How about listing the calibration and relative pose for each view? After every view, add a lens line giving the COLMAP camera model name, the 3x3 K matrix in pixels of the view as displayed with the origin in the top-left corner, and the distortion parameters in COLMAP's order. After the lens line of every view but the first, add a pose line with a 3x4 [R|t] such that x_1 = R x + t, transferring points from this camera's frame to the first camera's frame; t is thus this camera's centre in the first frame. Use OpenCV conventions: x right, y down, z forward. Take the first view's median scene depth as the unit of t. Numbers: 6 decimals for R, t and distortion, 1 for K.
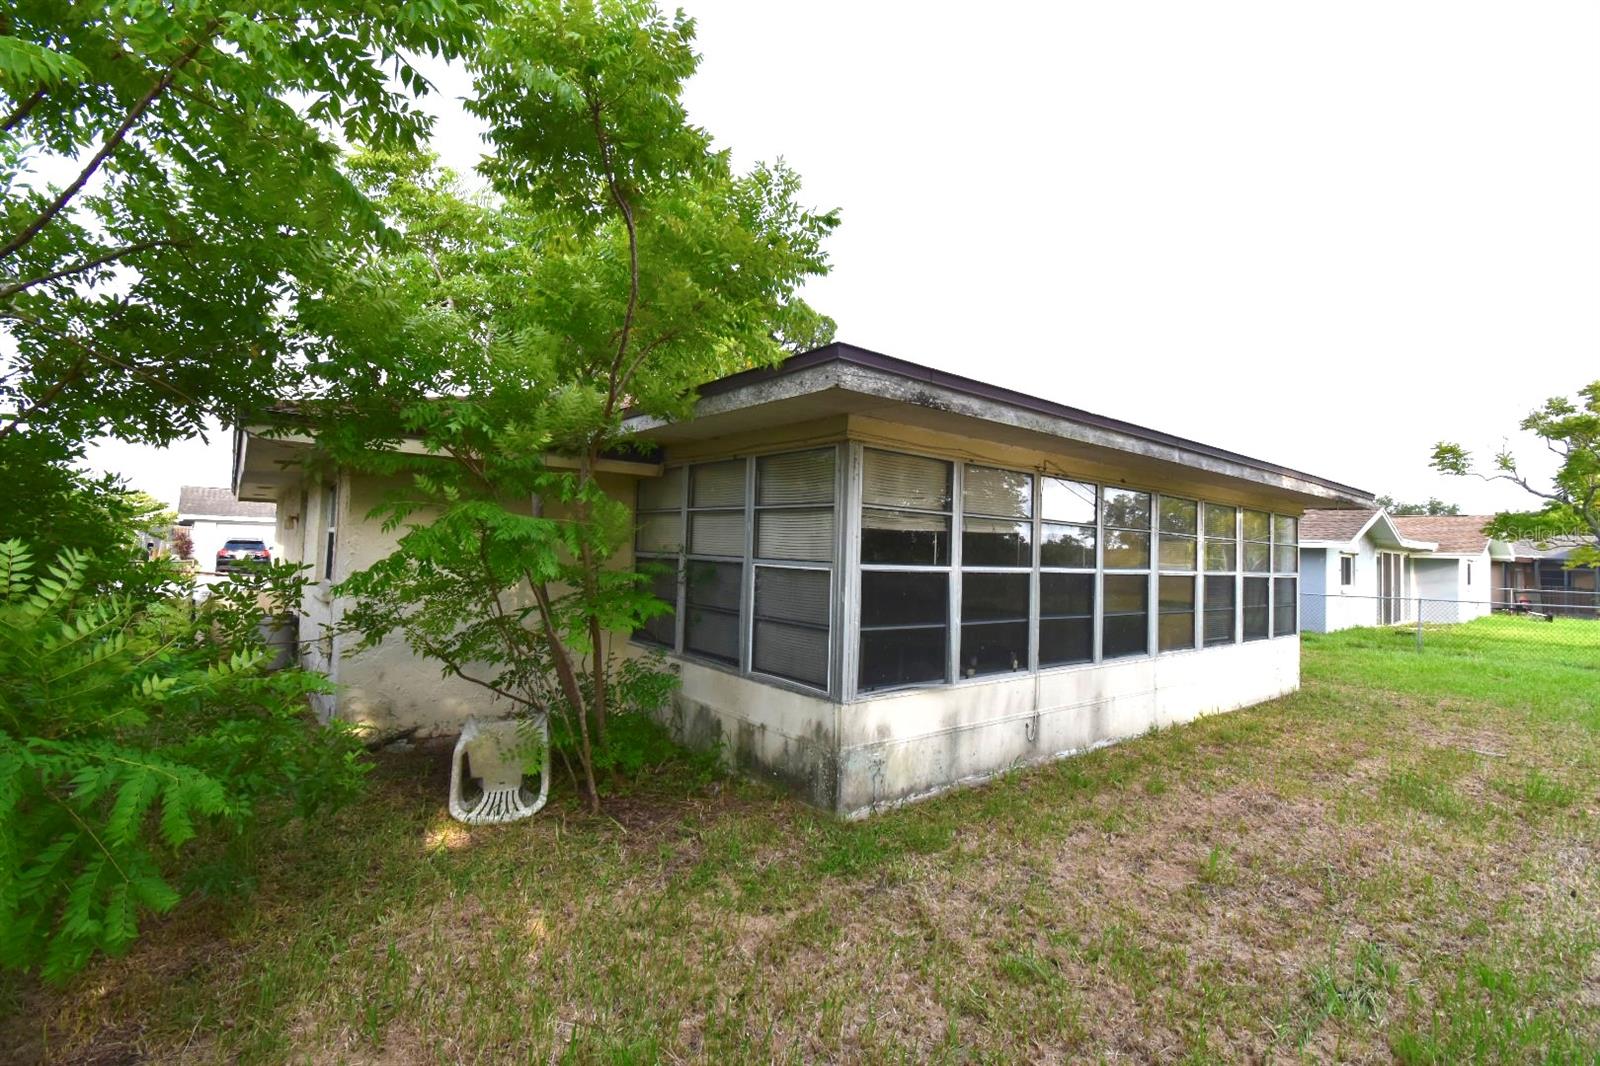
lens RADIAL K [[711.3, 0, 800.7], [0, 711.3, 529.4], [0, 0, 1]] dist [0.002787, -0.011249]
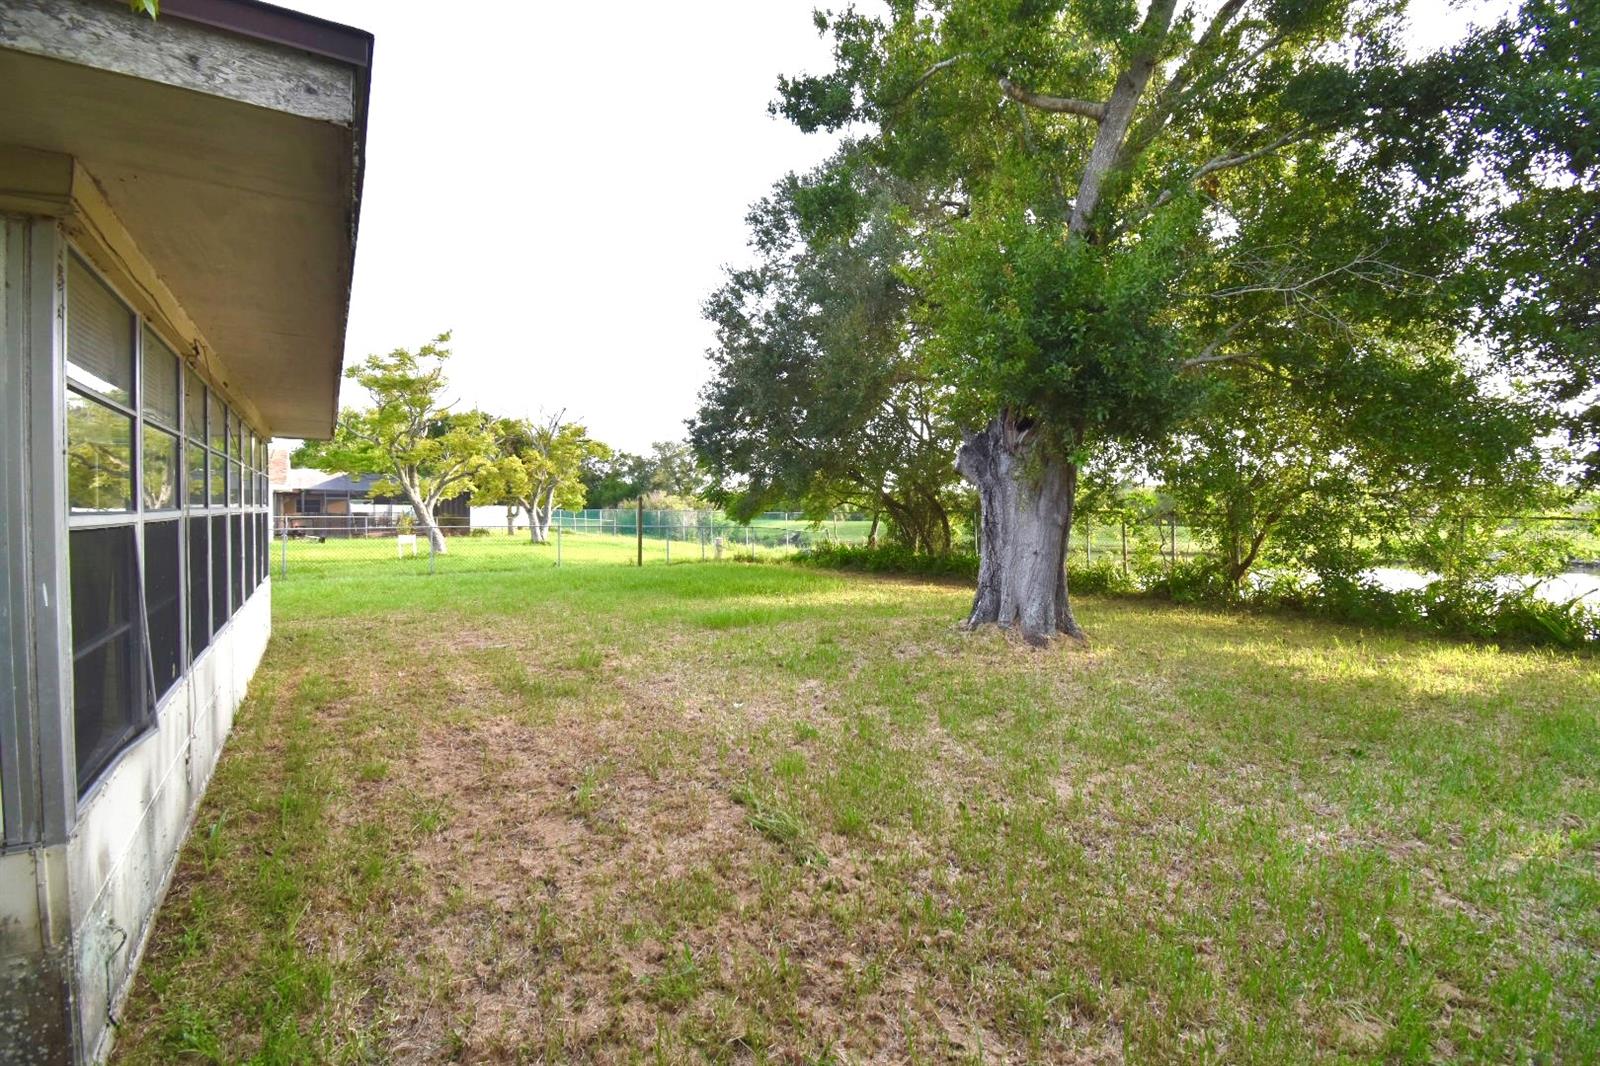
lens RADIAL K [[711.3, 0, 801.6], [0, 711.3, 535.5], [0, 0, 1]] dist [0.002787, -0.011249]
pose [[0.080427, -0.071911, 0.994163, -0.314988], [-0.032833, 0.996662, 0.074747, 0.015777], [-0.996220, -0.038654, 0.077798, 0.538128]]
